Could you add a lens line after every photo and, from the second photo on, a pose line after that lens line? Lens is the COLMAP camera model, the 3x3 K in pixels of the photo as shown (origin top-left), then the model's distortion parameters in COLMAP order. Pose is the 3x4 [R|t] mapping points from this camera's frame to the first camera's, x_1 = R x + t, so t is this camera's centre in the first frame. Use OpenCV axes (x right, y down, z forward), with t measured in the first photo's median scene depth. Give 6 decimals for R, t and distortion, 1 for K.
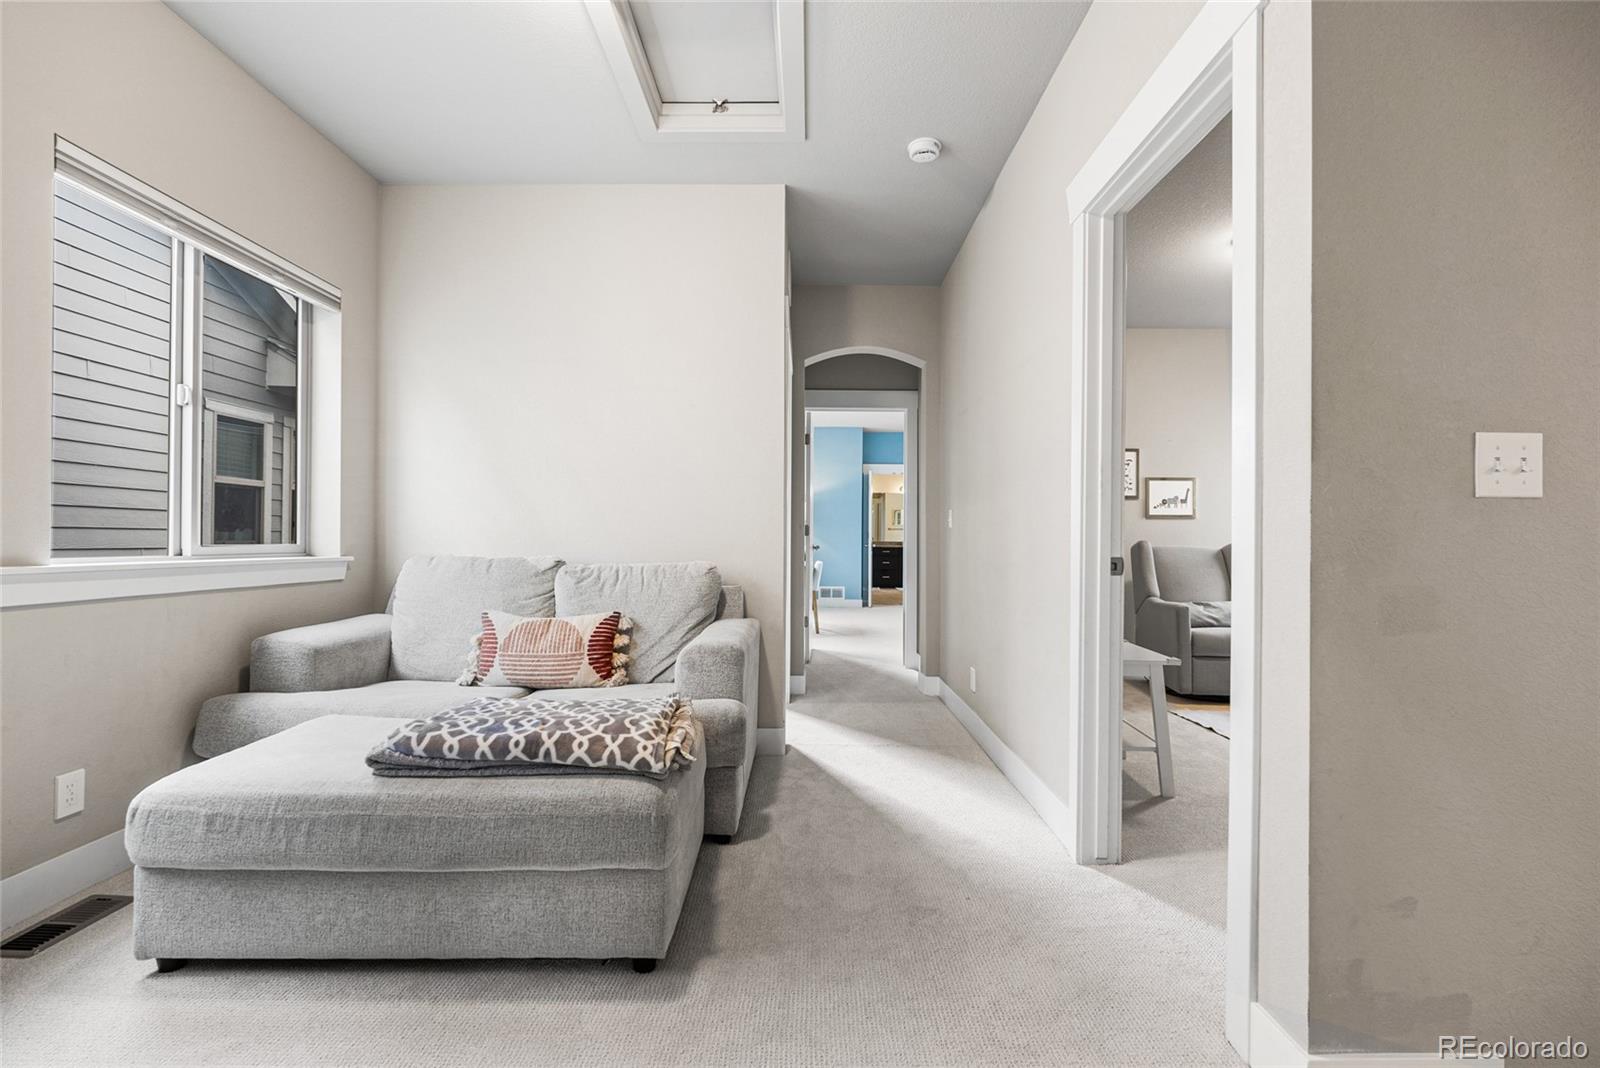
lens RADIAL K [[707.8, 0, 815.1], [0, 707.8, 540.4], [0, 0, 1]] dist [-0.008555, 0.002160]
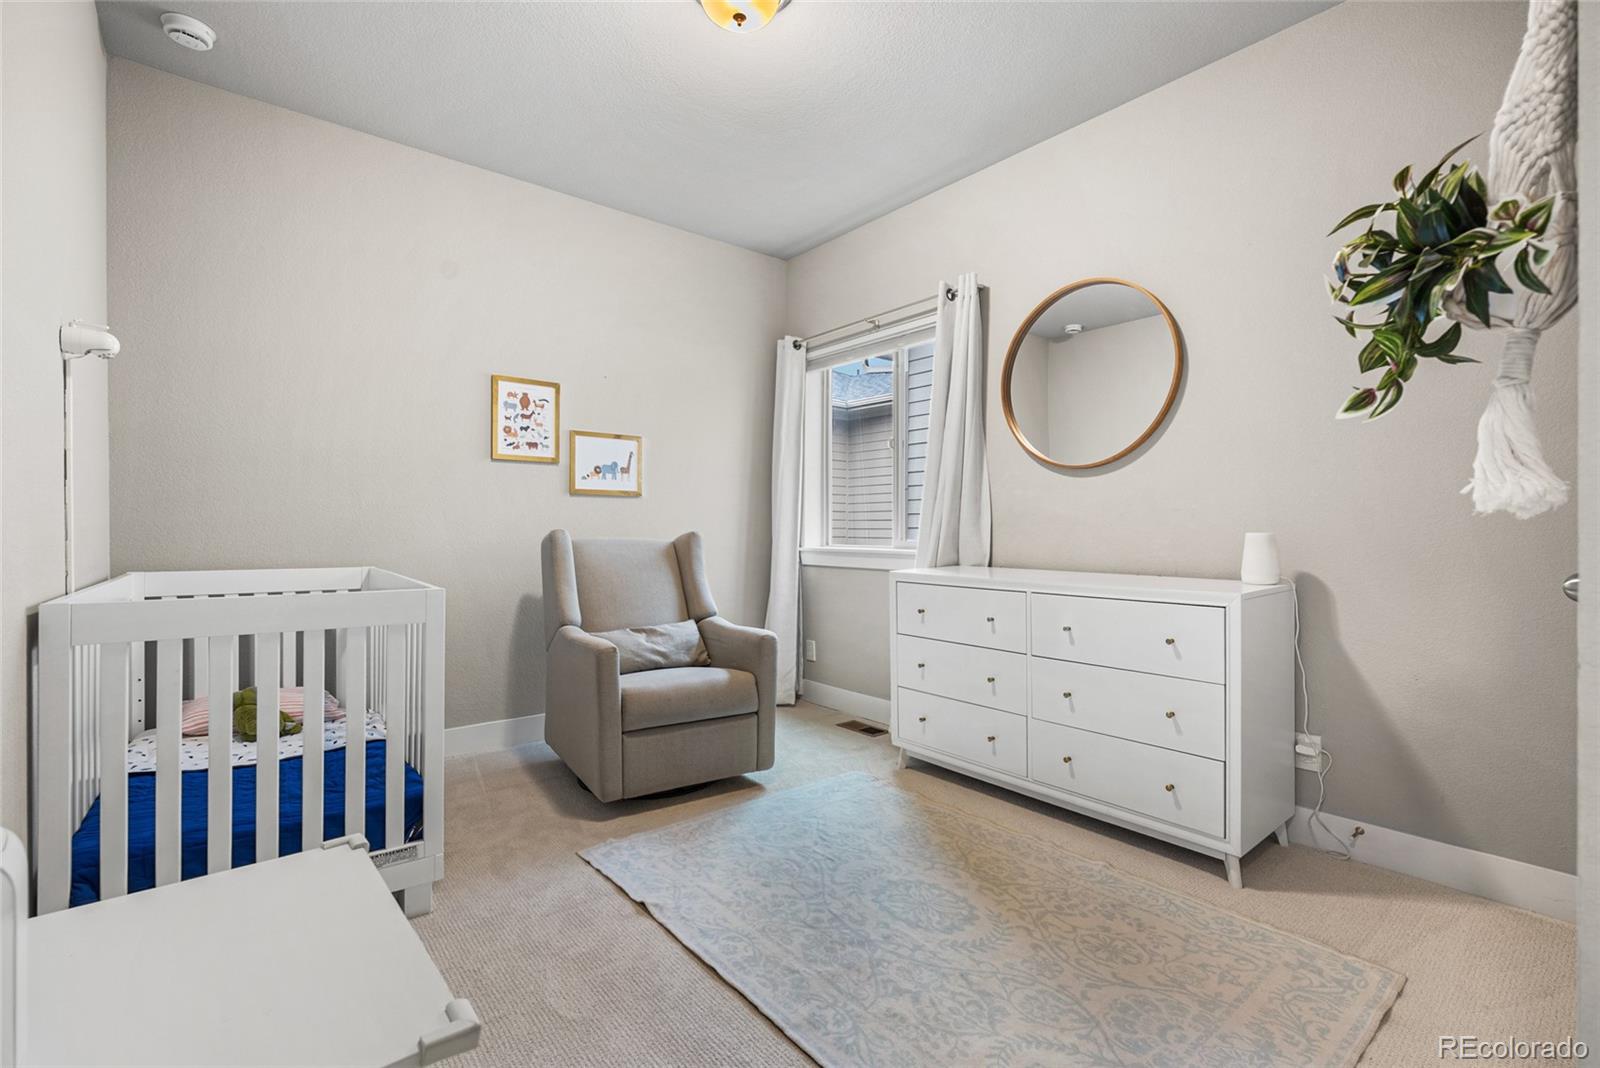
lens RADIAL K [[707.8, 0, 801.6], [0, 707.8, 532.2], [0, 0, 1]] dist [-0.008555, 0.002160]
pose [[0.776084, -0.001004, 0.630629, 0.234179], [-0.006672, 0.999930, 0.009803, -0.004715], [-0.630595, -0.011815, 0.776022, 0.381738]]
